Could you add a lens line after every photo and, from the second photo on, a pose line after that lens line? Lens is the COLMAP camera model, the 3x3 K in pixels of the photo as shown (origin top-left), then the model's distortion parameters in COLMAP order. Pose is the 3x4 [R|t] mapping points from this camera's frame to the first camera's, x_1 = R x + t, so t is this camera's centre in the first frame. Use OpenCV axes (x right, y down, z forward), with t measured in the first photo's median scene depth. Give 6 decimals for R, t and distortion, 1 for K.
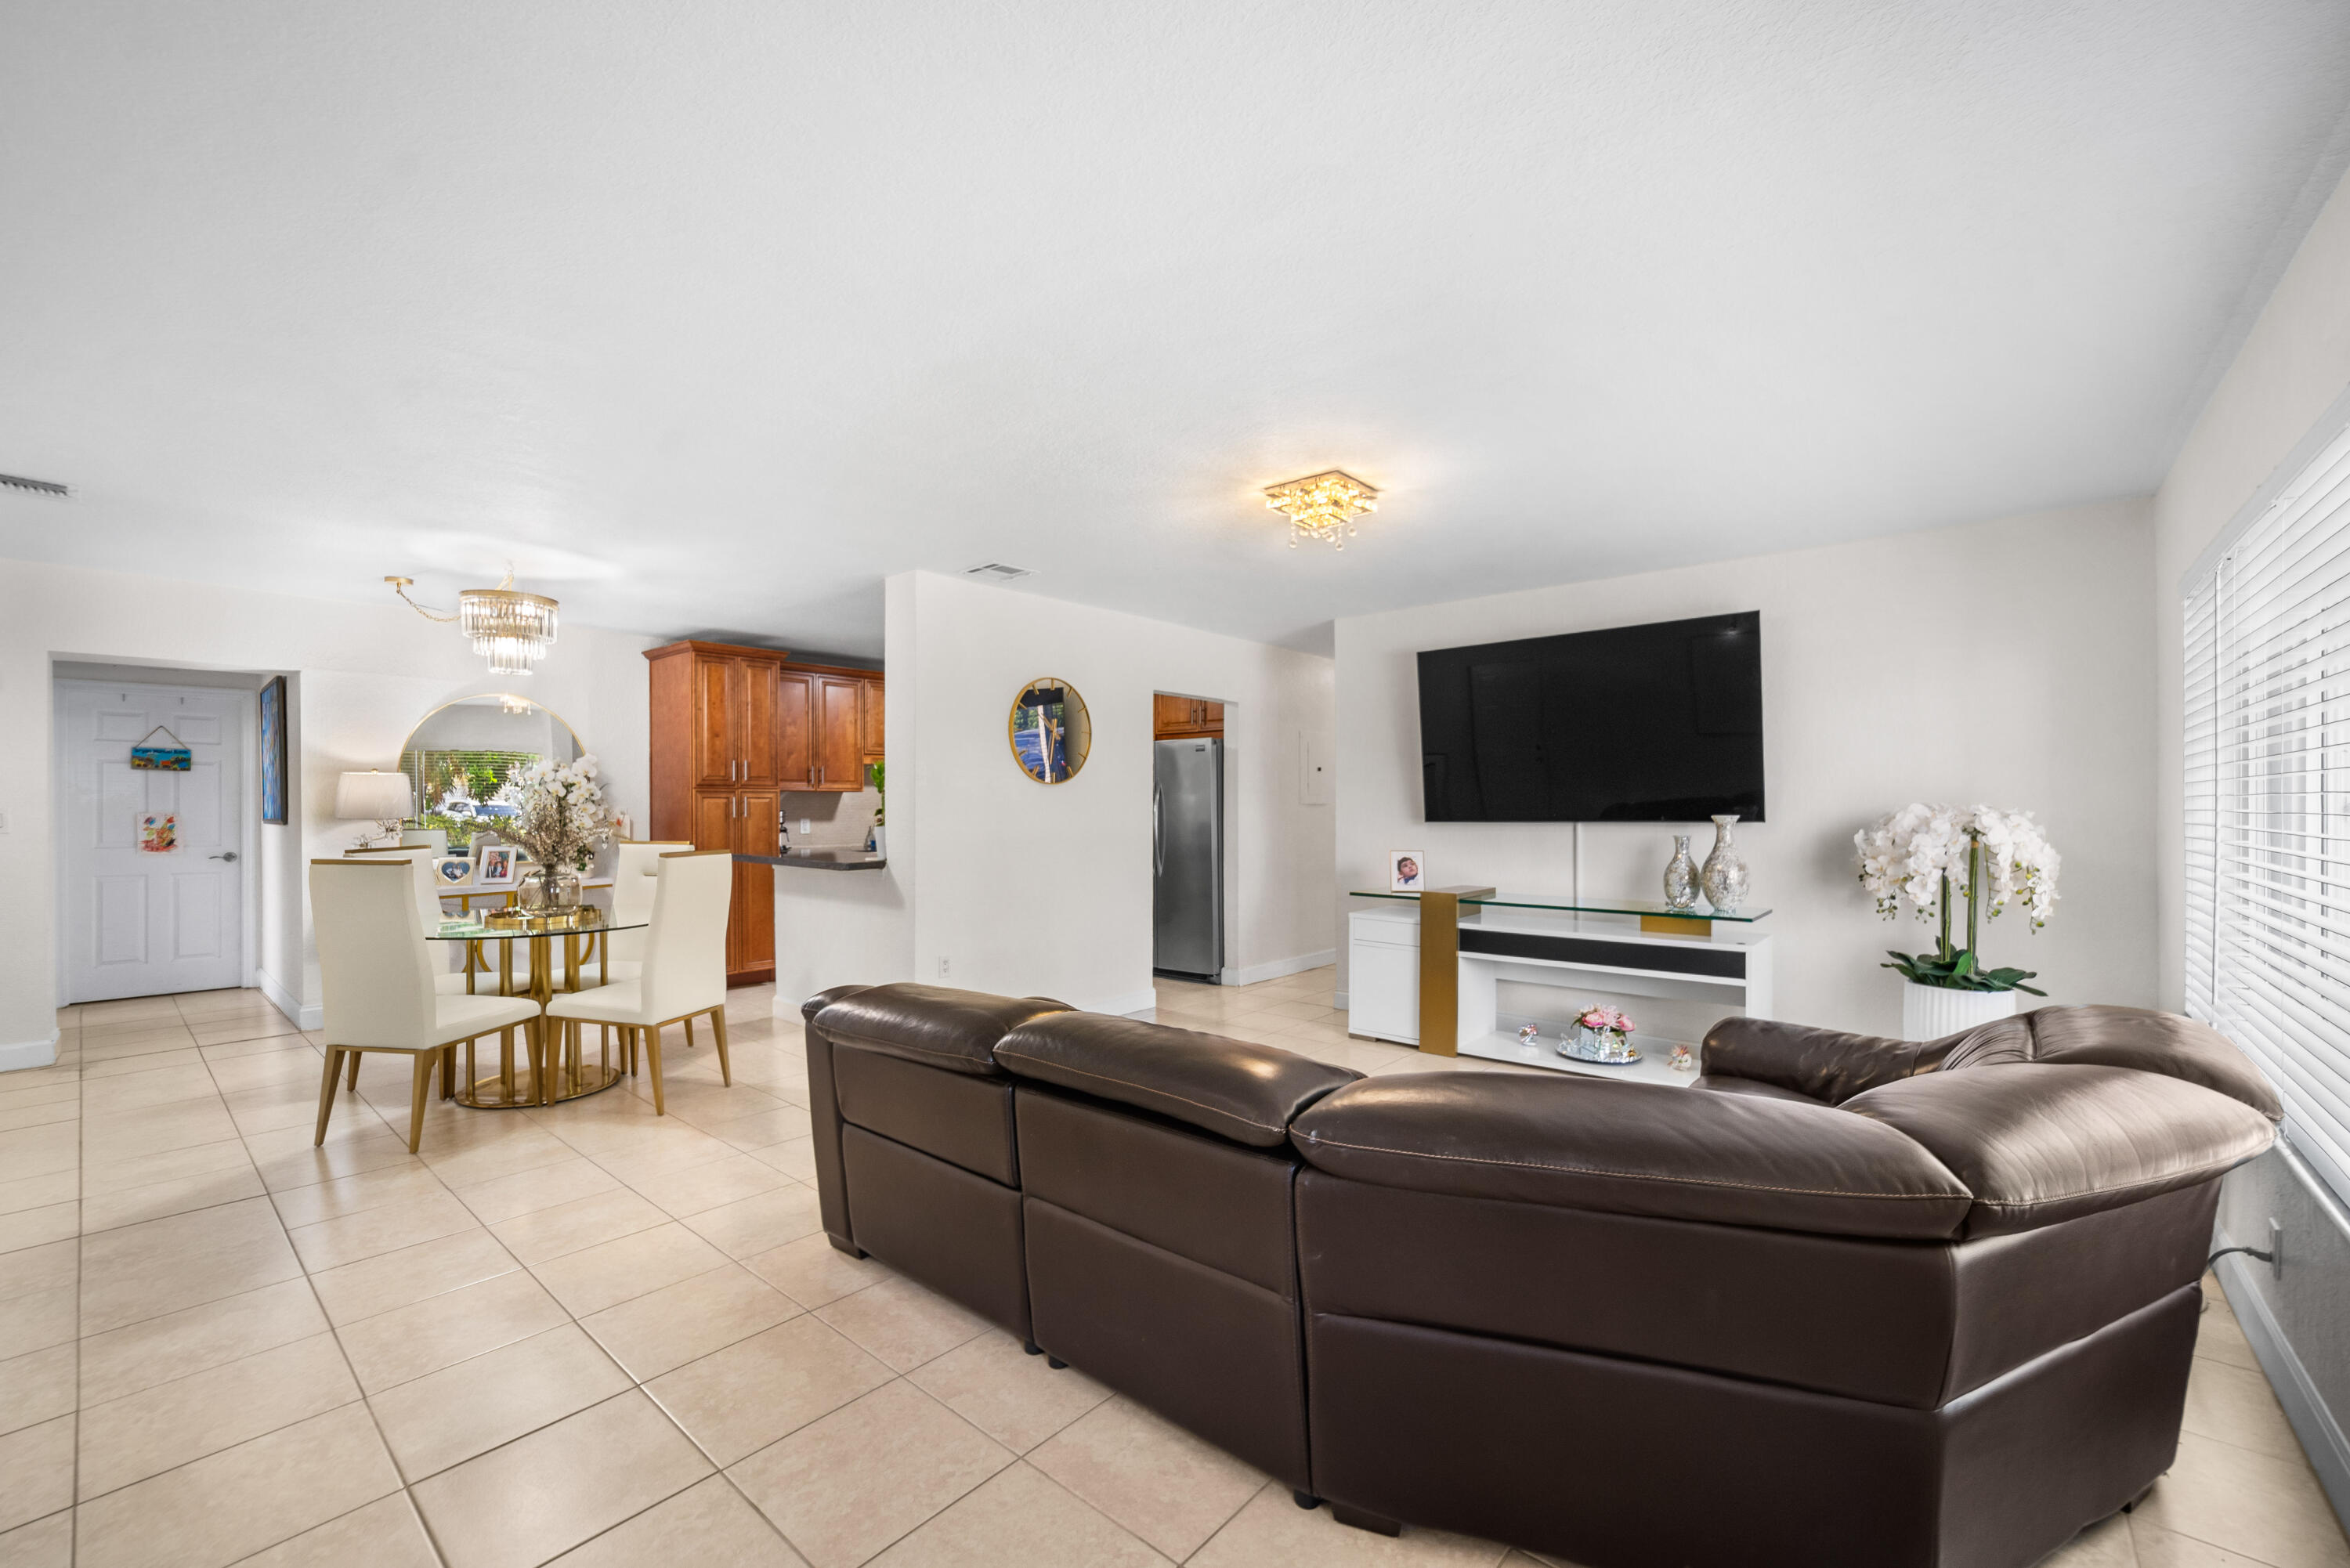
lens RADIAL K [[976.7, 0, 1168.8], [0, 976.7, 821.6], [0, 0, 1]] dist [0.000702, 0.000834]
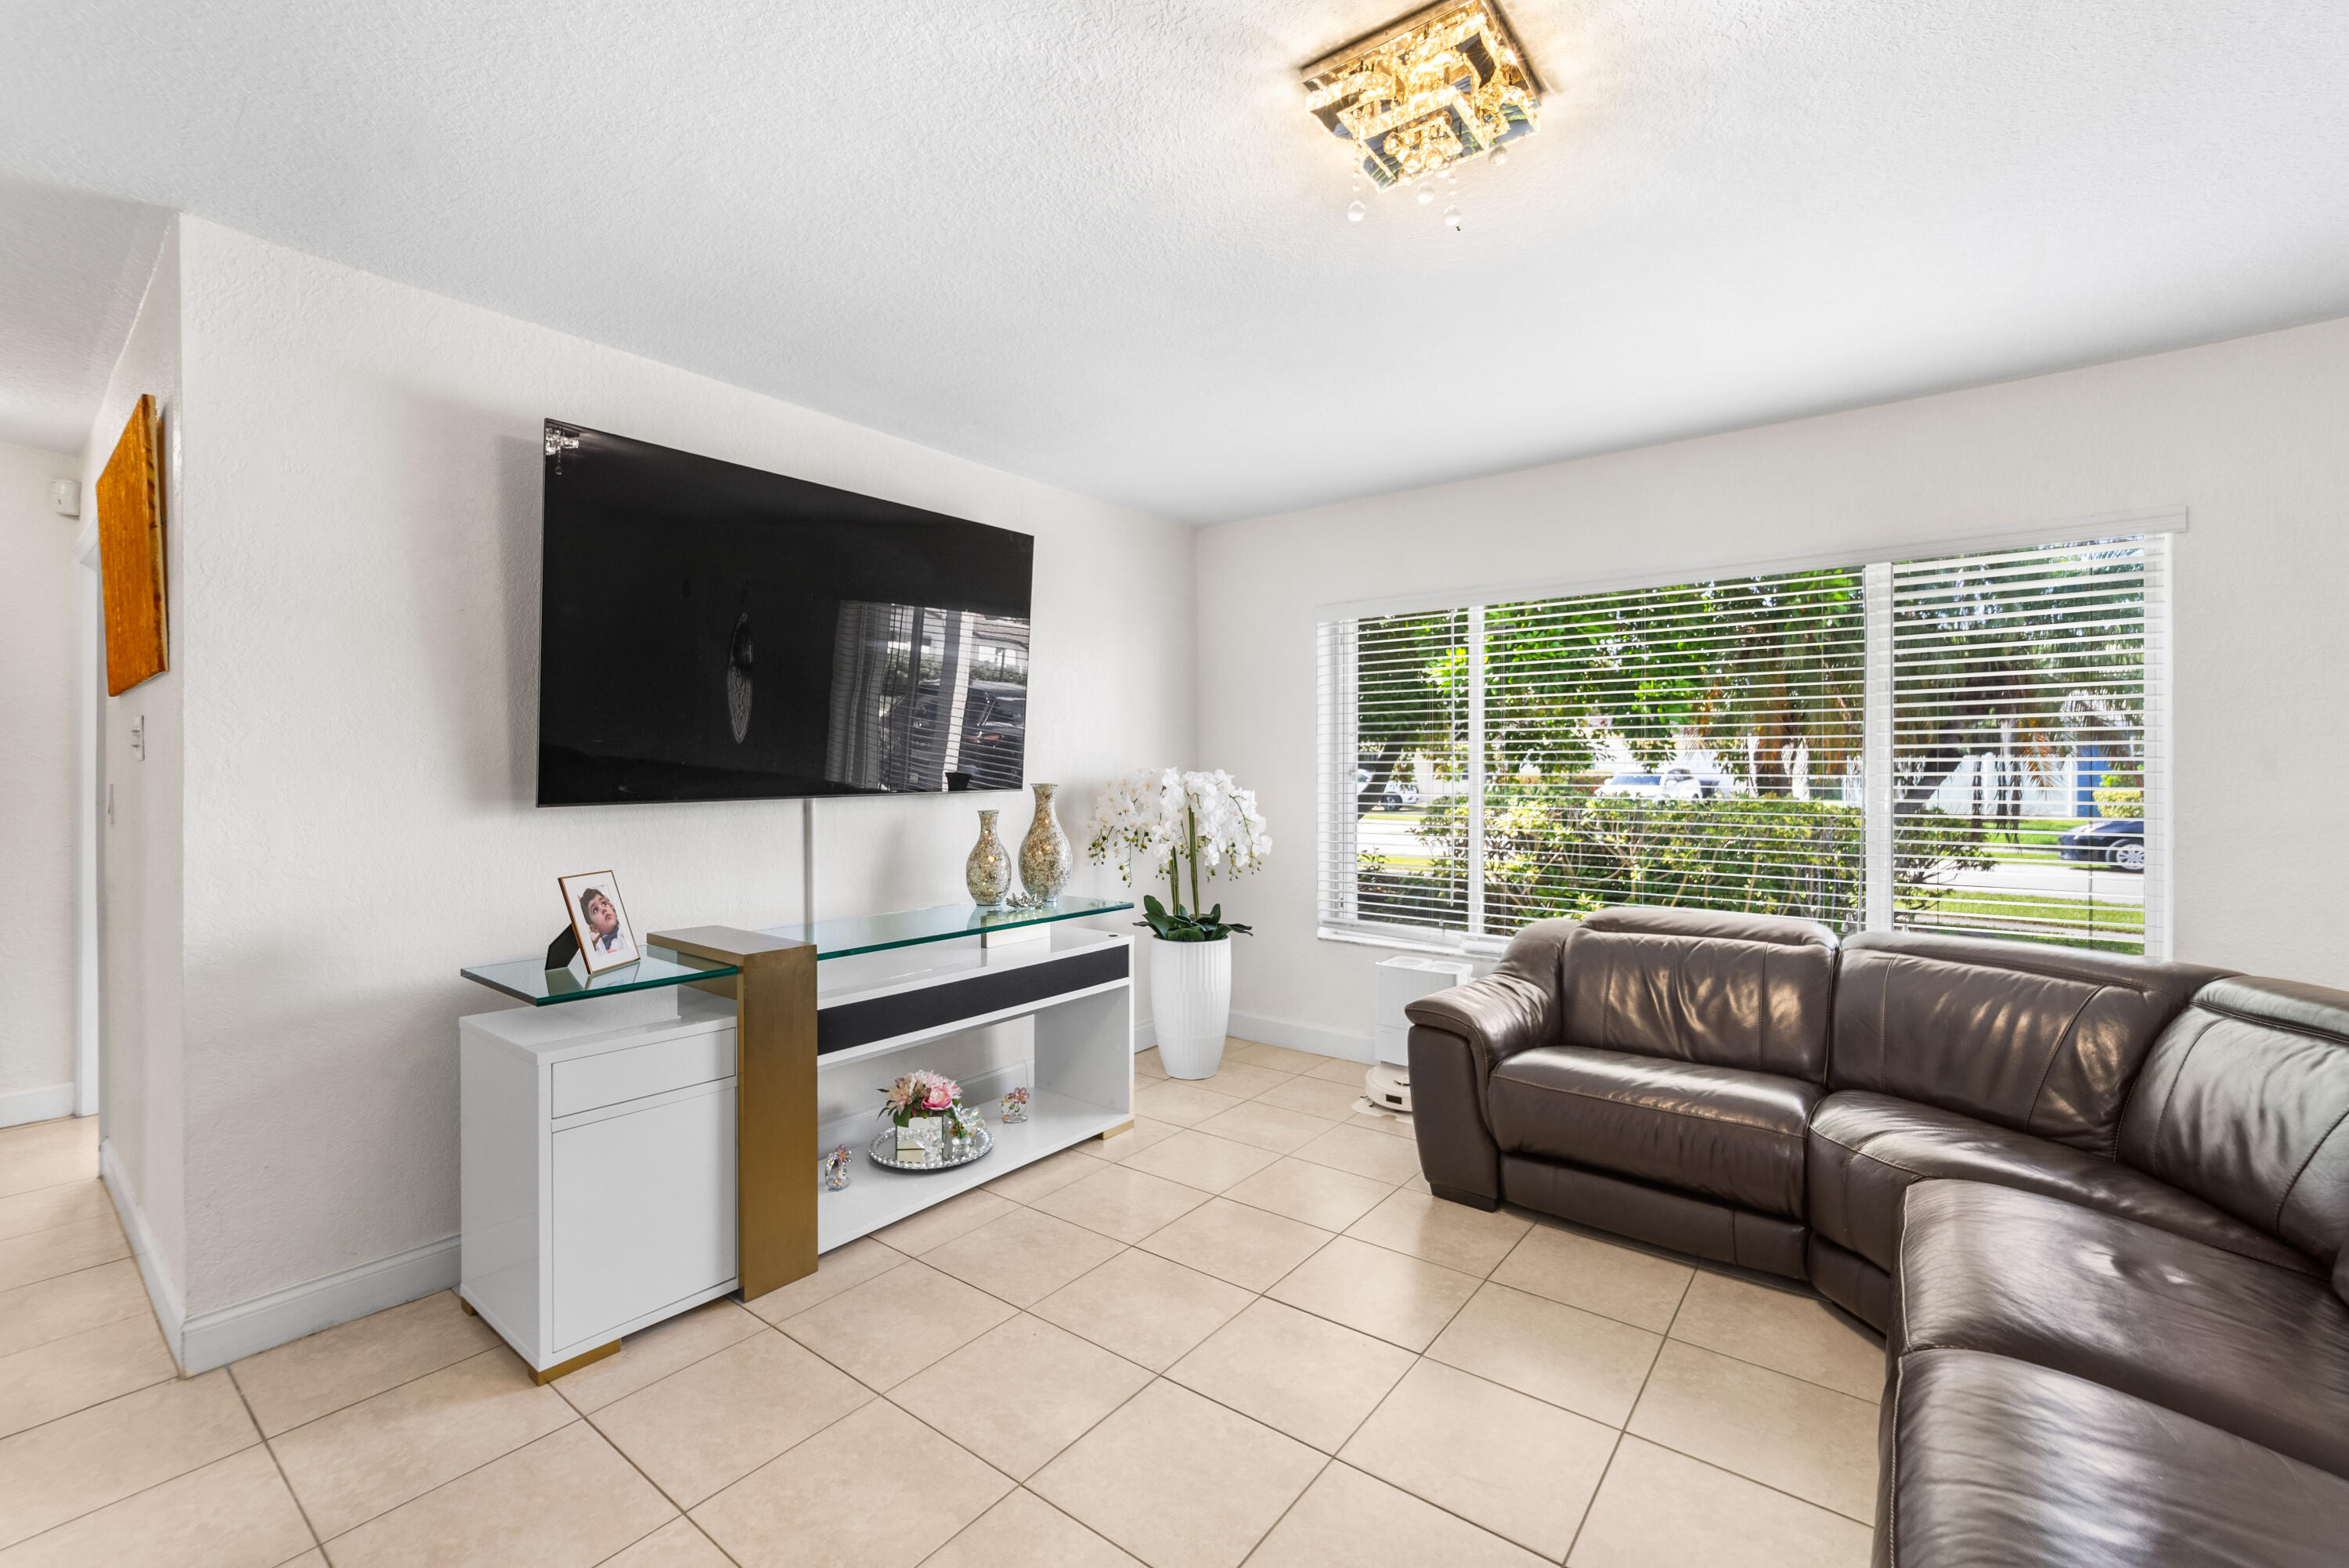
lens RADIAL K [[1009.4, 0, 1143.8], [0, 1009.4, 771.6], [0, 0, 1]] dist [-0.002349, 0.000072]
pose [[-0.039685, 0.002232, 0.999210, -0.227307], [0.017809, 0.999840, -0.001526, -0.010902], [-0.999054, 0.017734, -0.039718, 0.824355]]
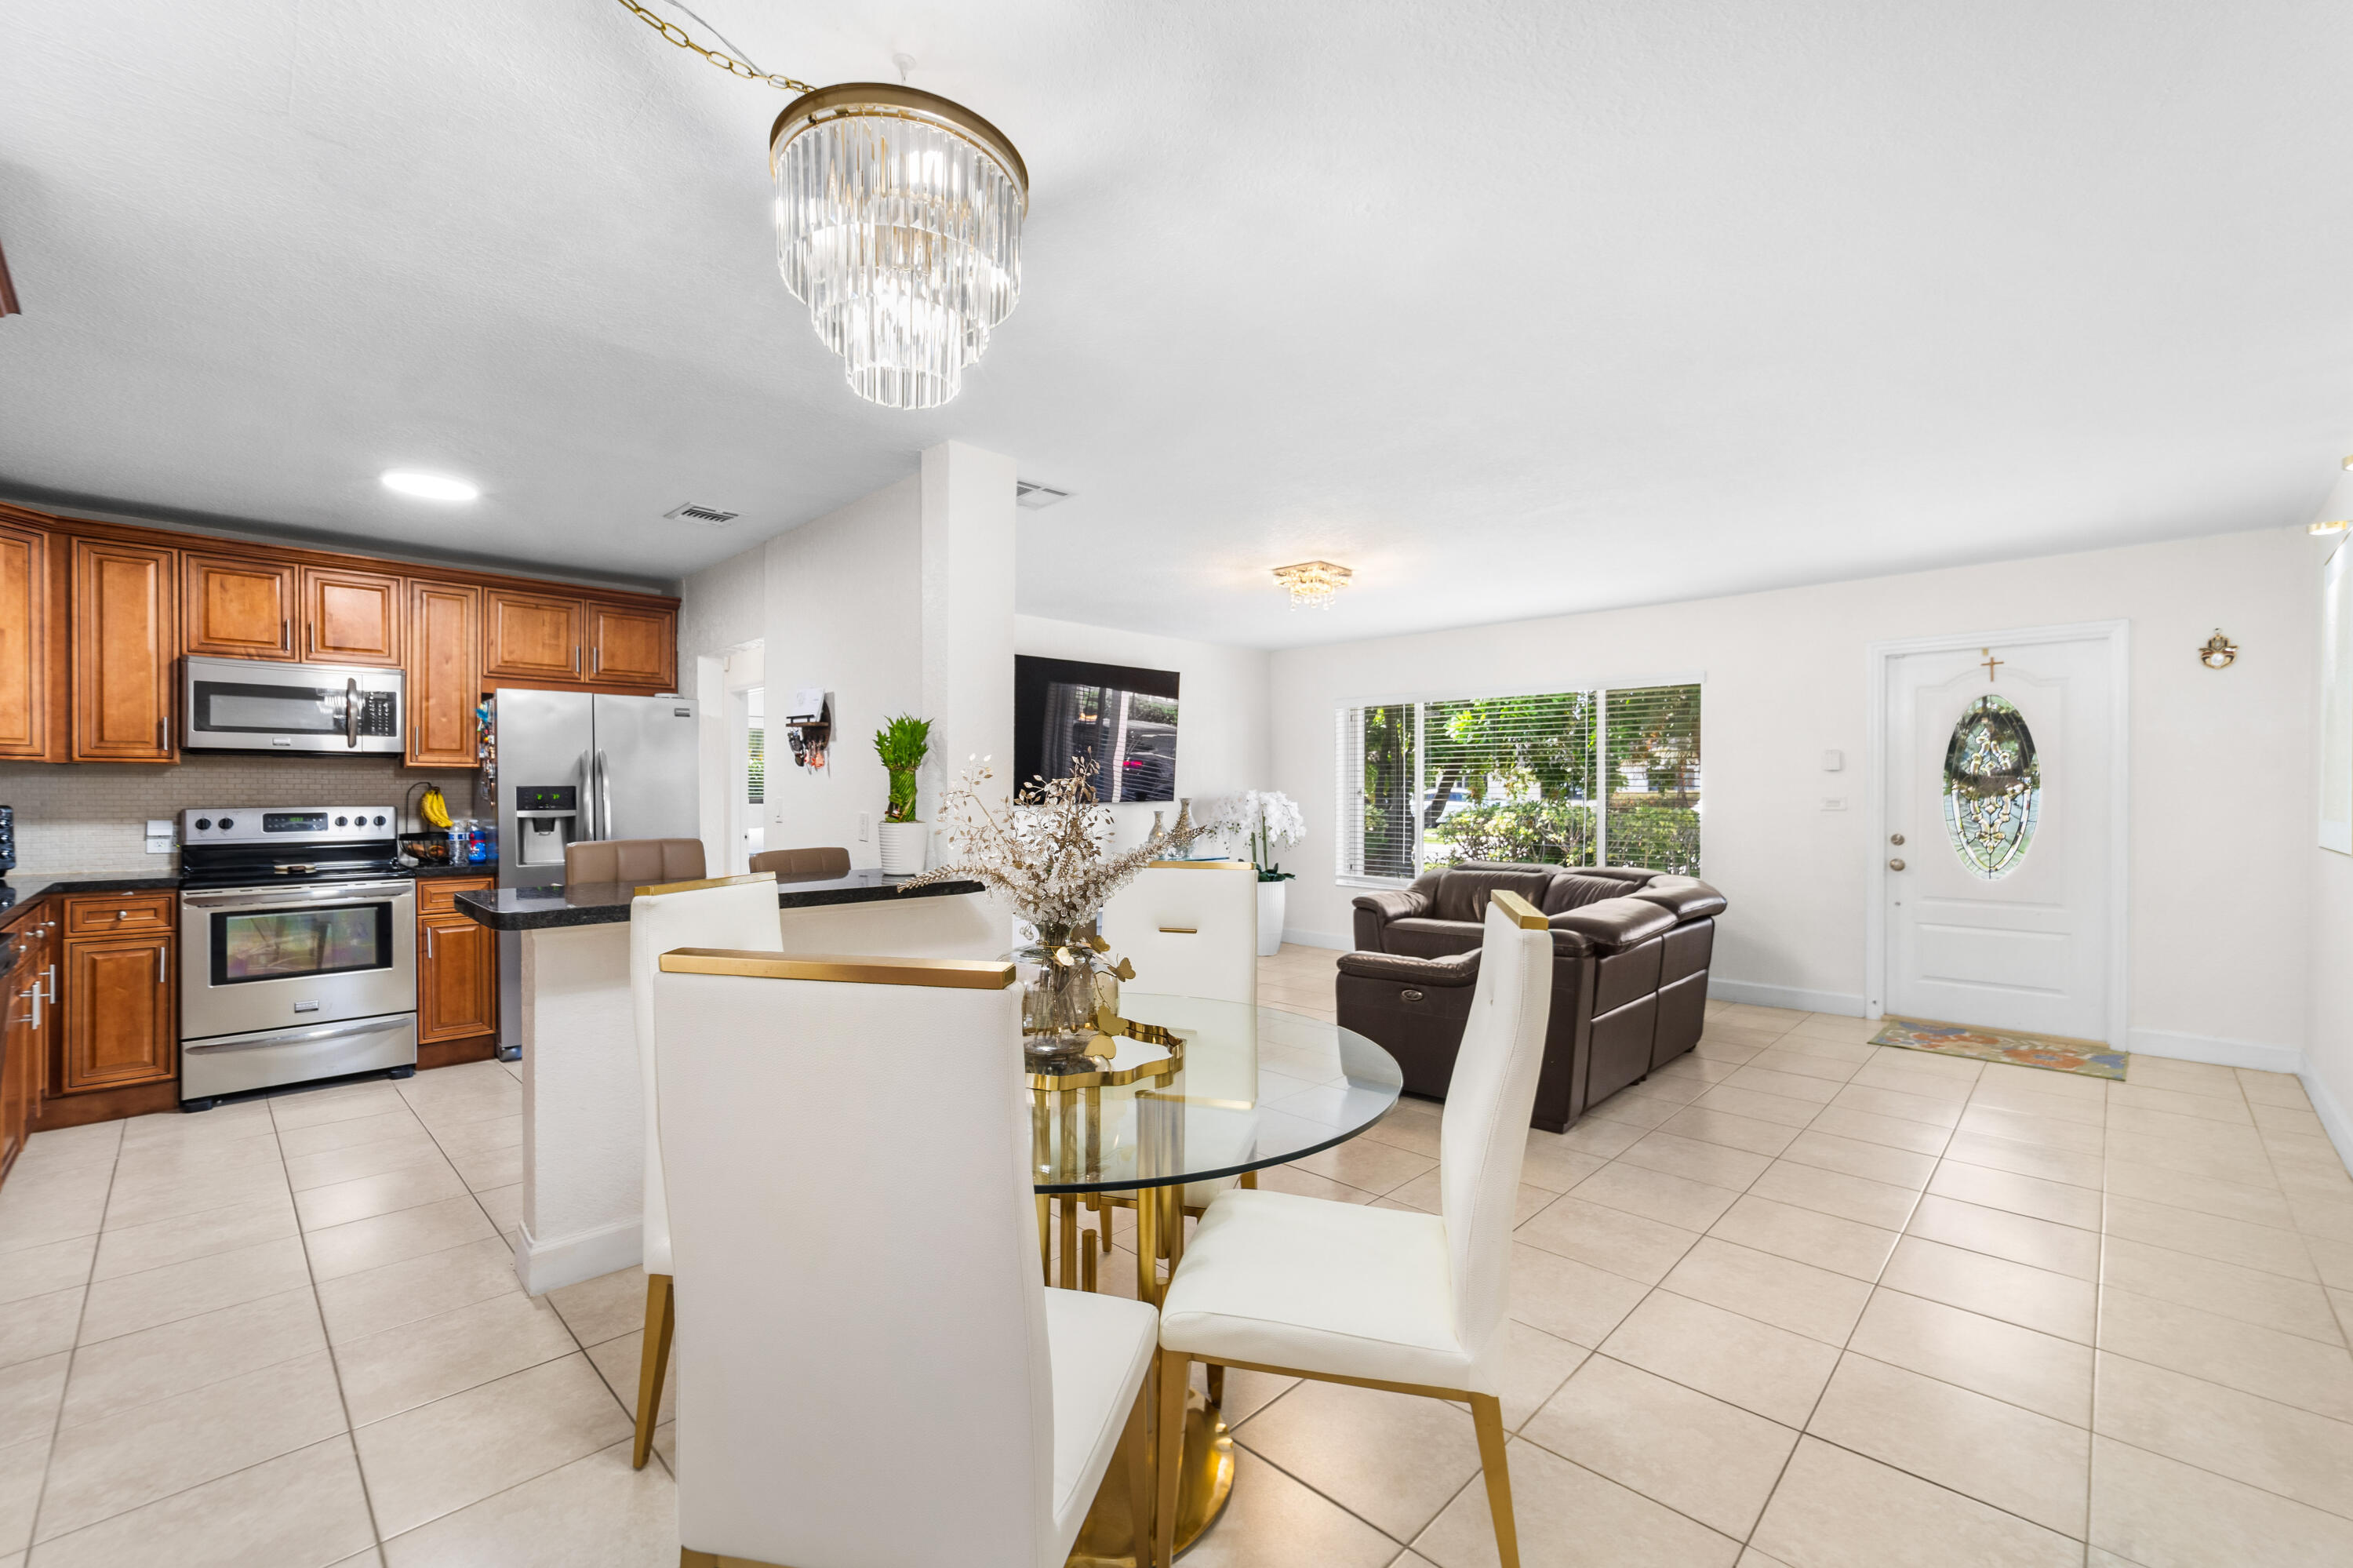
lens RADIAL K [[1012.8, 0, 1152.6], [0, 1012.8, 793.4], [0, 0, 1]] dist [-0.001033, 0.000275]
pose [[0.075311, 0.000317, 0.997160, -0.967296], [0.016835, 0.999857, -0.001589, -0.009323], [-0.997018, 0.016907, 0.075295, 0.804572]]
